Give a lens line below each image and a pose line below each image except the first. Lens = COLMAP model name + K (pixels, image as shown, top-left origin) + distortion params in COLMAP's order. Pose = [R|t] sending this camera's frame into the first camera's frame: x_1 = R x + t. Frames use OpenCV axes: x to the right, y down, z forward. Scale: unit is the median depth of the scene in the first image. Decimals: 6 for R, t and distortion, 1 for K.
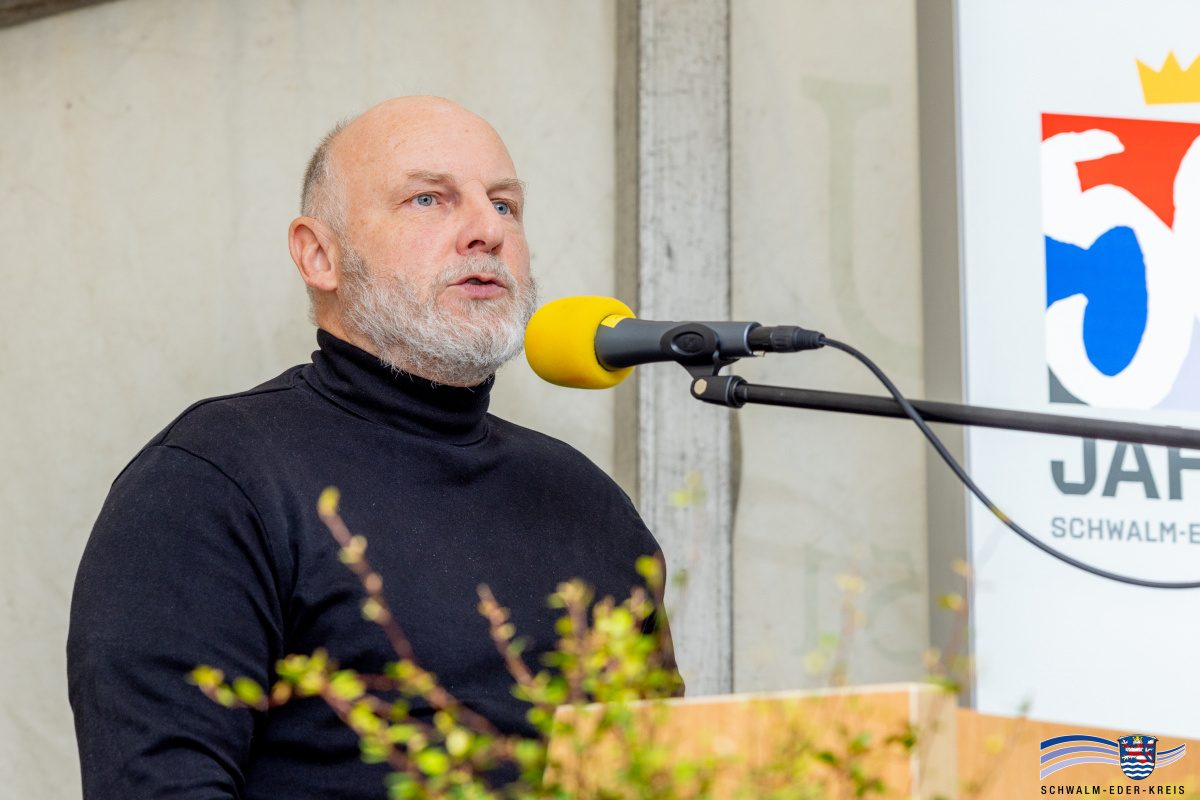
lens RADIAL K [[2331.4, 0, 564.7], [0, 2331.4, 403.4], [0, 0, 1]] dist [0.068694, -0.190914]
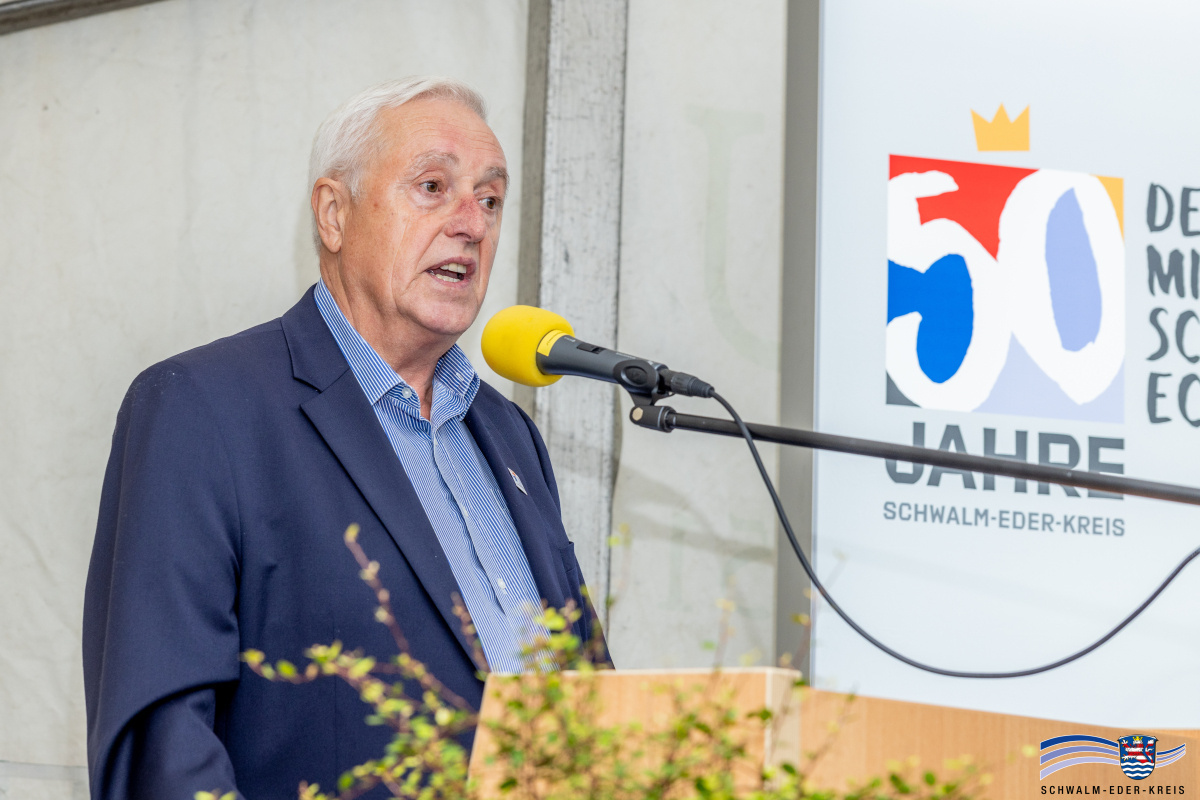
lens RADIAL K [[2216.6, 0, 566.4], [0, 2216.6, 366.7], [0, 0, 1]] dist [0.057779, -0.151170]
pose [[0.997568, 0.038212, 0.058298, -0.017609], [-0.038972, 0.999169, 0.011971, -0.024404], [-0.057792, -0.014214, 0.998227, -0.096914]]
